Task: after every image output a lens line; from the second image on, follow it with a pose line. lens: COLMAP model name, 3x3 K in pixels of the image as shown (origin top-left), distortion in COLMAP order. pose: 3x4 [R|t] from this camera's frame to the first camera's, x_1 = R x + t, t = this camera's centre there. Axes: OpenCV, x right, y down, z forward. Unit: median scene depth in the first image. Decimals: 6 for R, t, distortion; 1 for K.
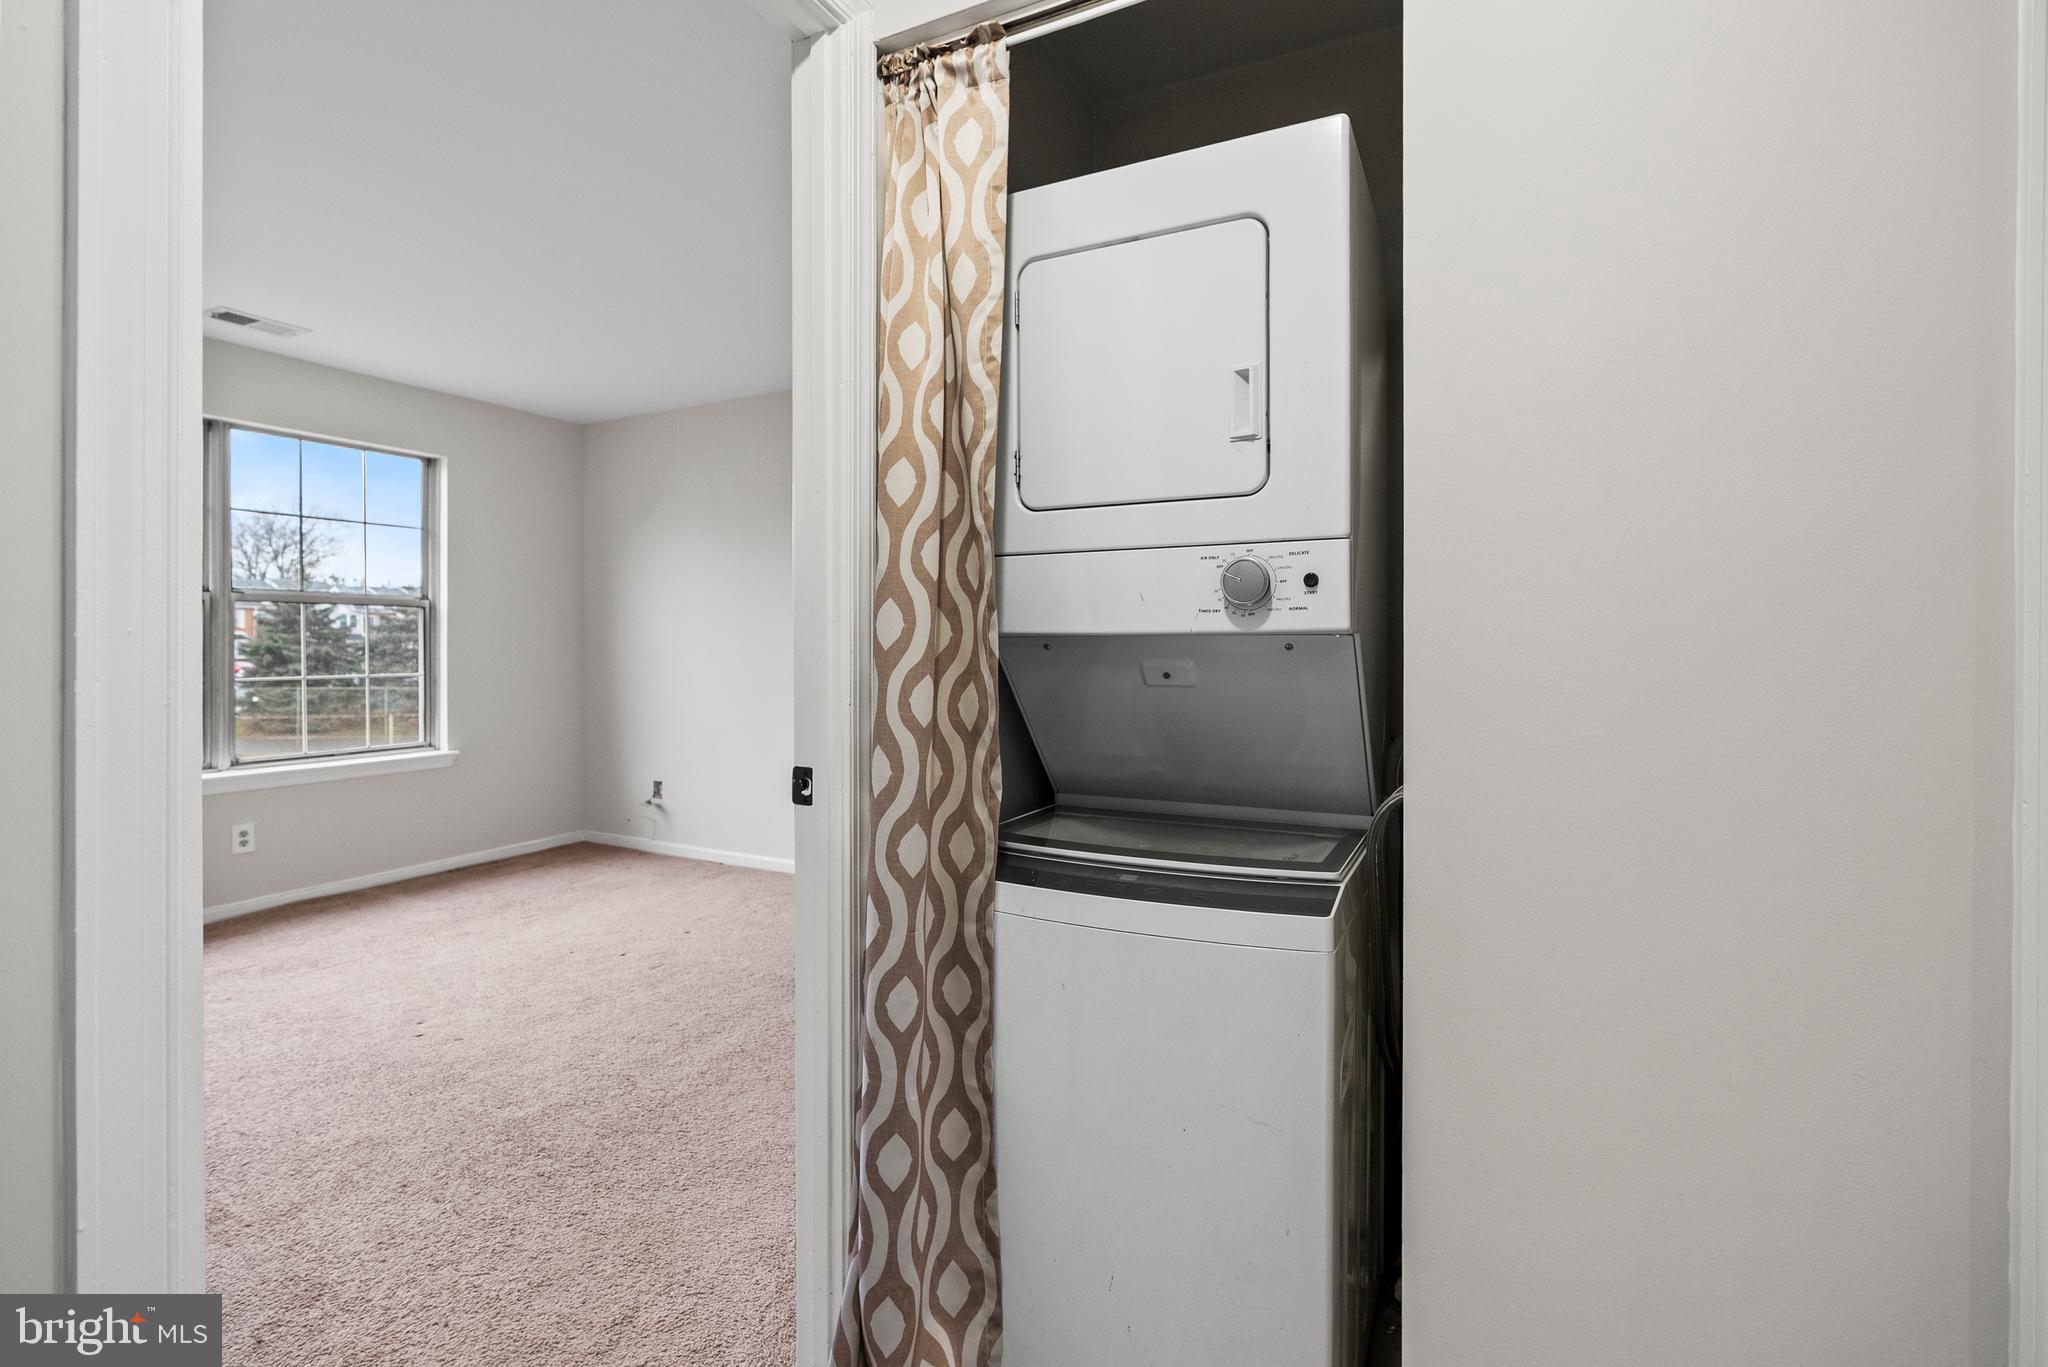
lens RADIAL K [[934.1, 0, 1030.2], [0, 934.1, 679.0], [0, 0, 1]] dist [-0.013125, 0.005630]
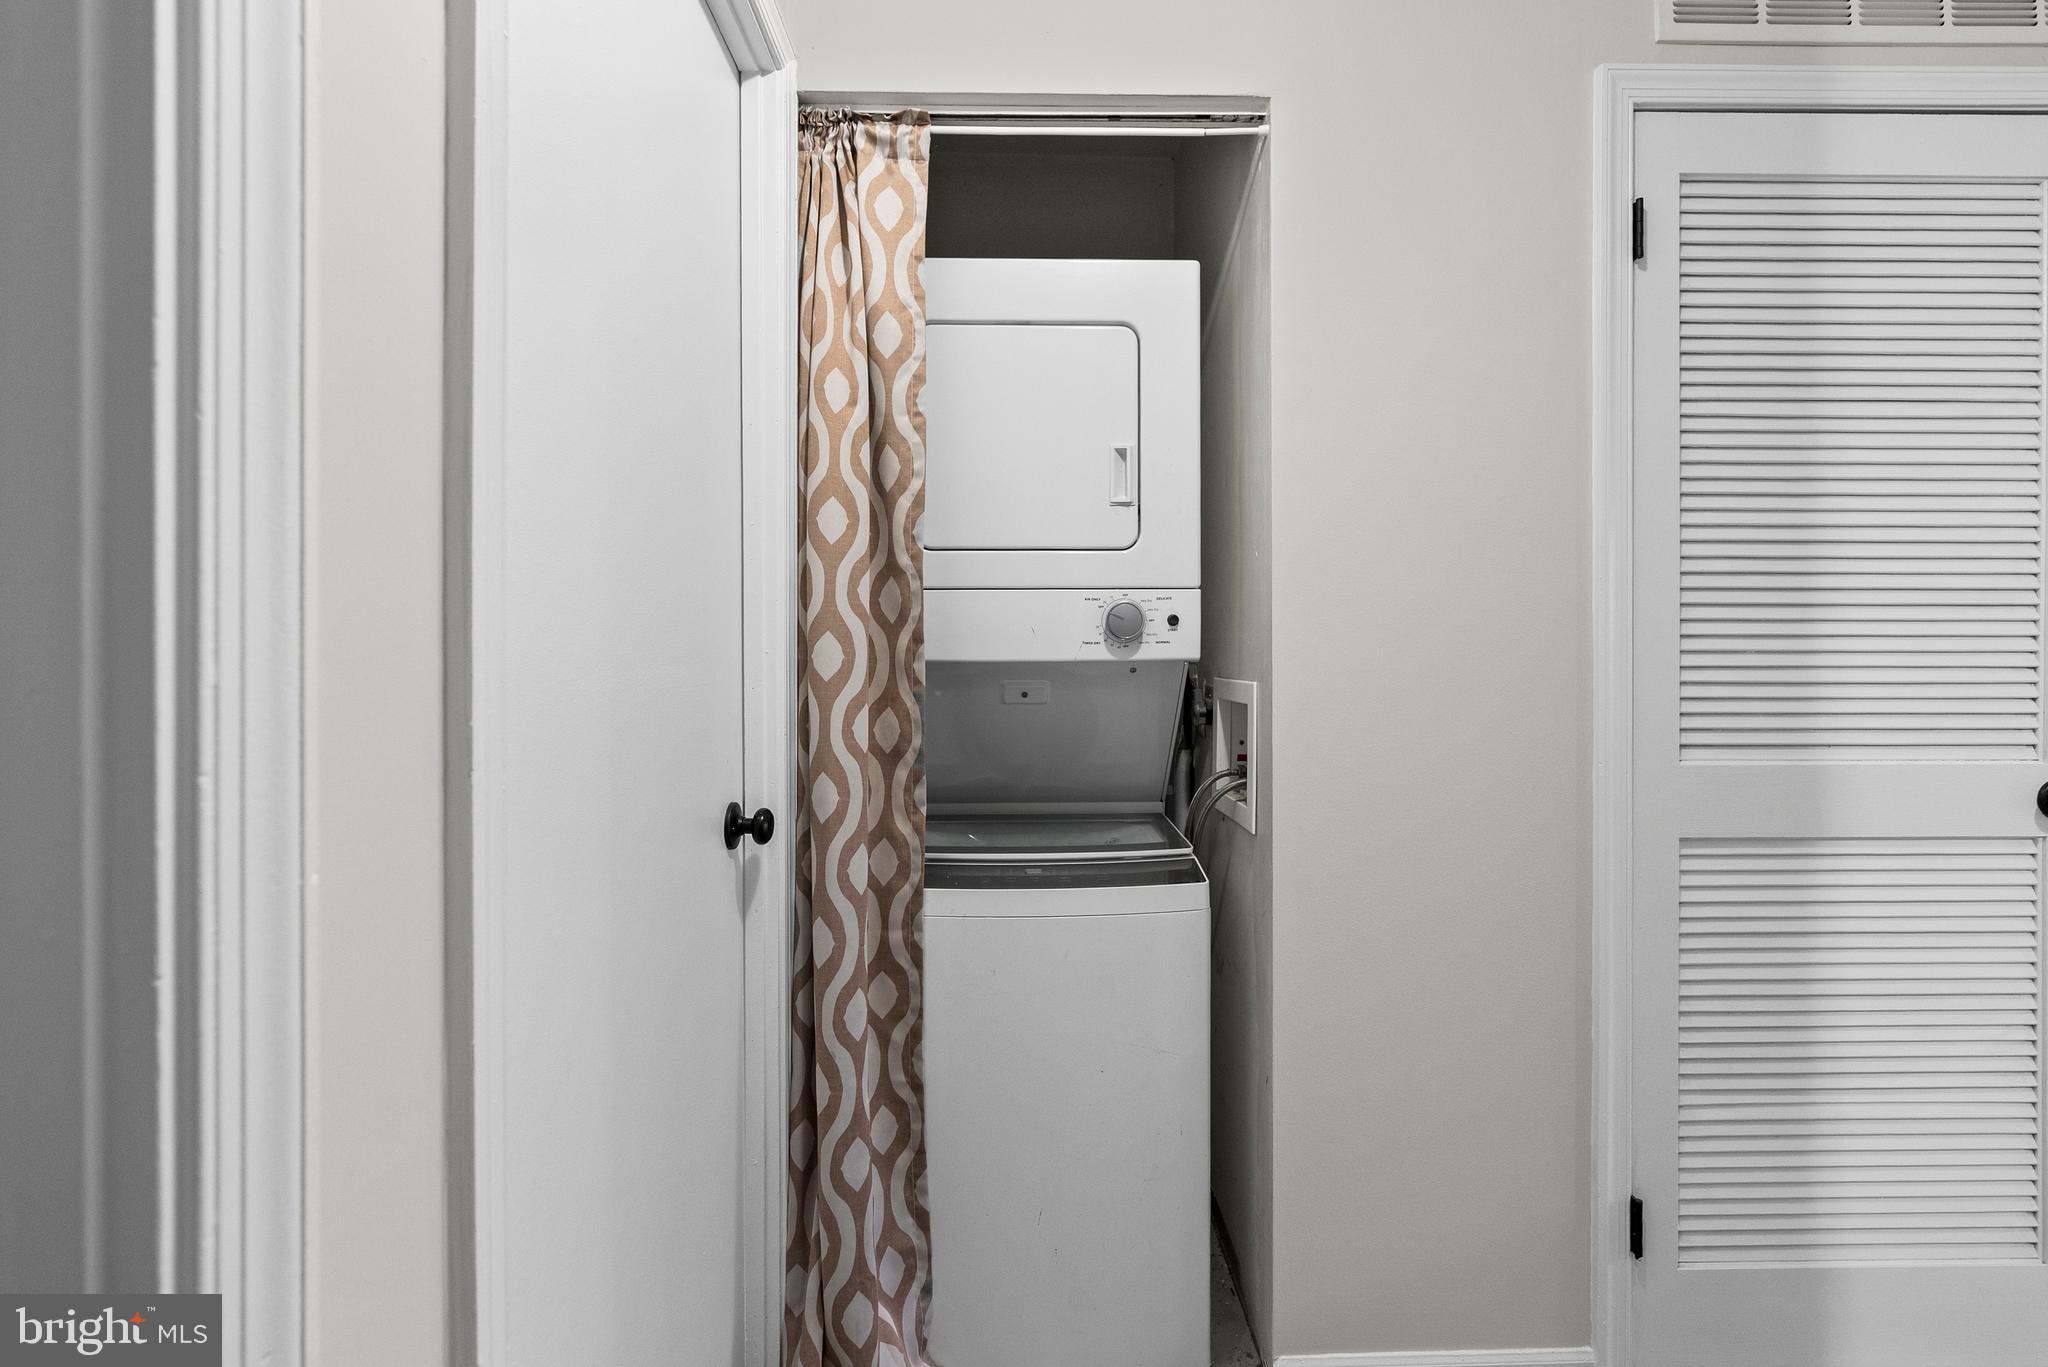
lens RADIAL K [[934.1, 0, 1042.9], [0, 934.1, 673.7], [0, 0, 1]] dist [-0.013125, 0.005630]
pose [[0.882727, -0.017731, 0.469551, -0.423934], [0.017177, 0.999838, 0.005465, -0.040190], [-0.469572, 0.003242, 0.882888, -0.036779]]
